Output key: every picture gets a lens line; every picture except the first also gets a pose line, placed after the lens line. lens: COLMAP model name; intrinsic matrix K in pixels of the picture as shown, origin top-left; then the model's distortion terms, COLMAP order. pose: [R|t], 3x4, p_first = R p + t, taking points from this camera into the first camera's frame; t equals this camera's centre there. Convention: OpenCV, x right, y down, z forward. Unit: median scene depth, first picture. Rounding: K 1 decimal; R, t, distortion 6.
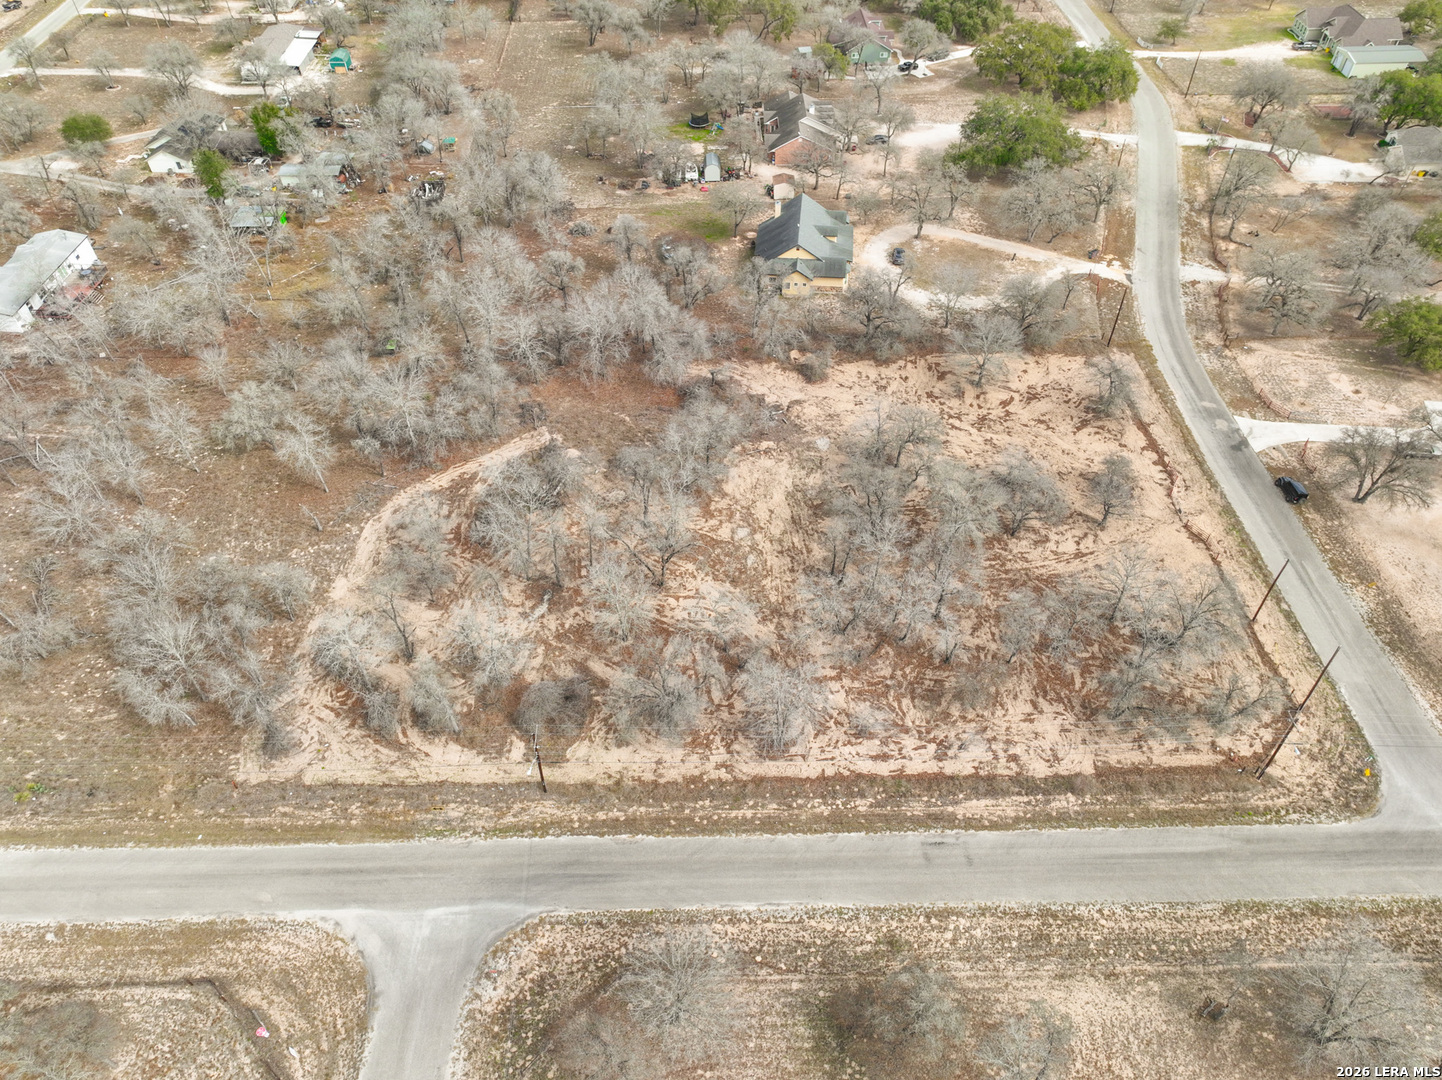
lens RADIAL K [[1009.3, 0, 717.3], [0, 1009.3, 534.6], [0, 0, 1]] dist [-0.000873, 0.017547]
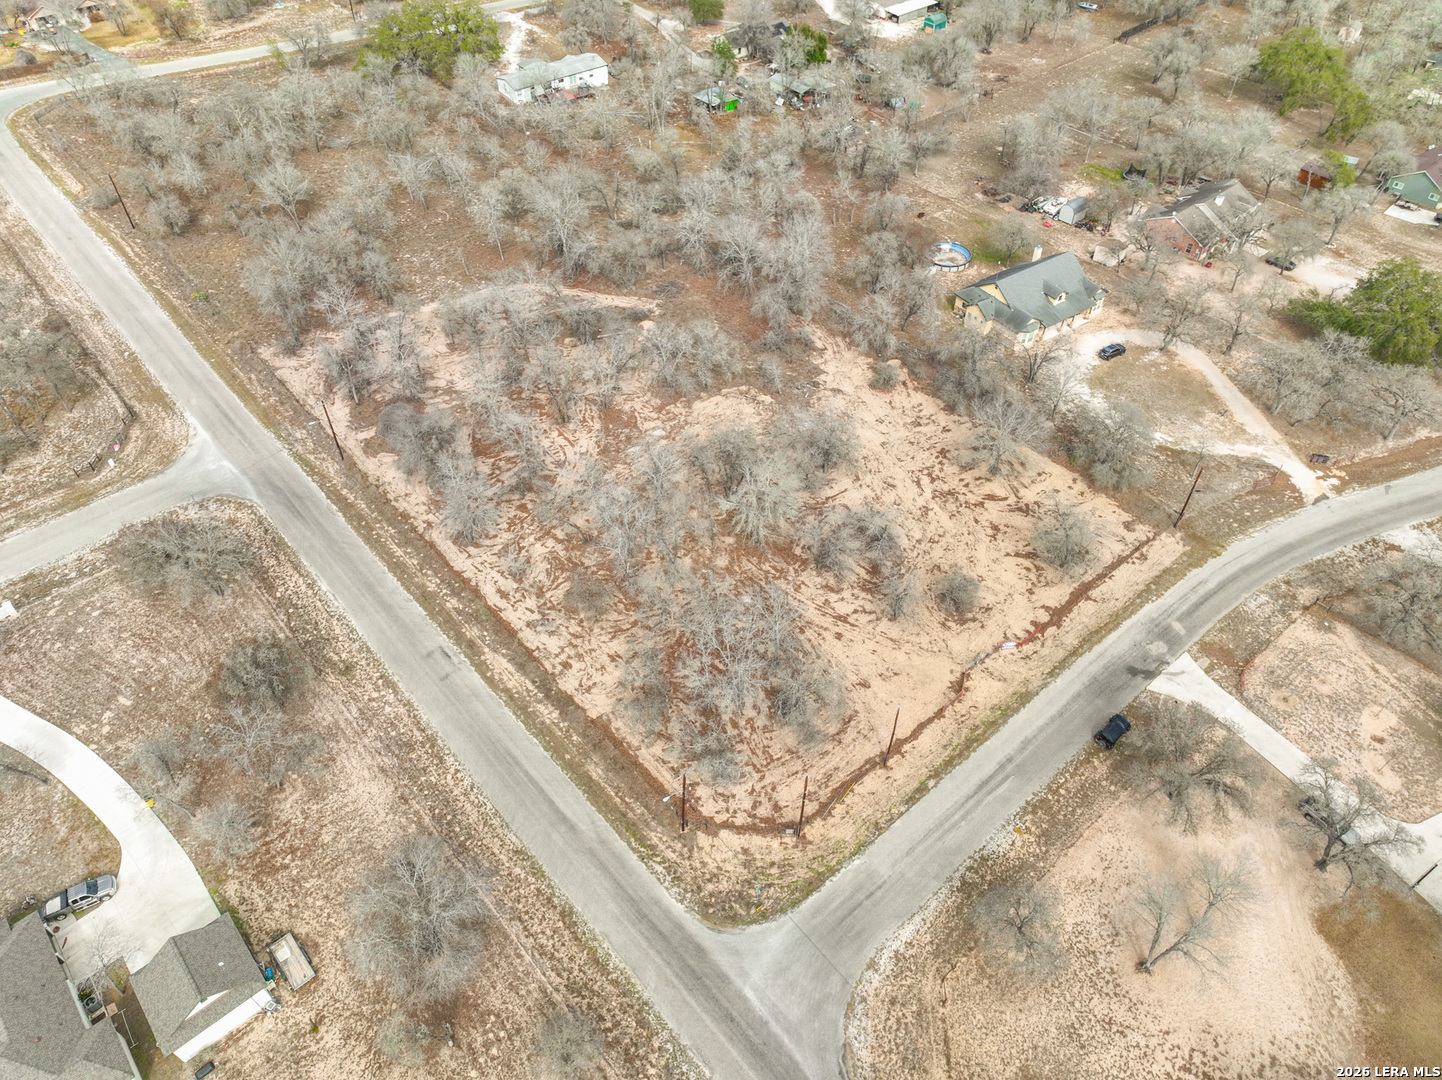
lens RADIAL K [[1009.3, 0, 719.2], [0, 1009.3, 541.2], [0, 0, 1]] dist [-0.000873, 0.017547]
pose [[0.636909, 0.553306, -0.536843, 0.913366], [-0.556256, 0.811960, 0.176919, -0.173592], [0.533785, 0.185940, 0.824924, 0.162822]]
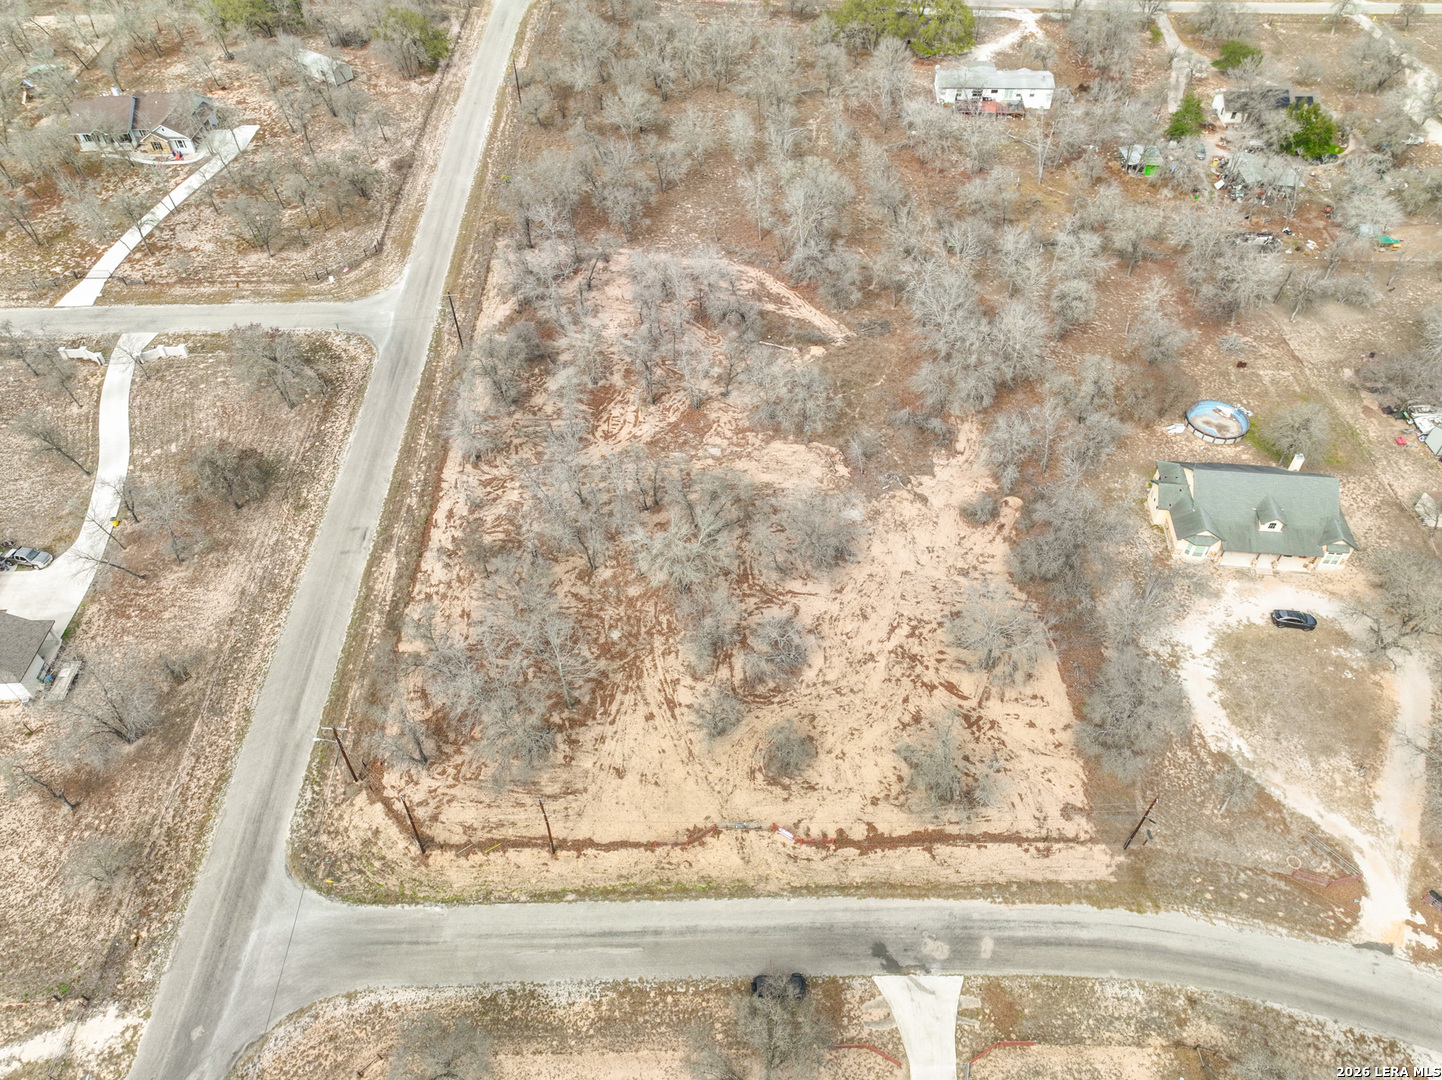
lens RADIAL K [[1009.3, 0, 716.2], [0, 1009.3, 539.6], [0, 0, 1]] dist [-0.000873, 0.017547]
pose [[-0.009402, 0.730325, -0.683035, 1.030188], [-0.712316, 0.474502, 0.517159, -0.640073], [0.701796, 0.491399, 0.515761, 0.606280]]
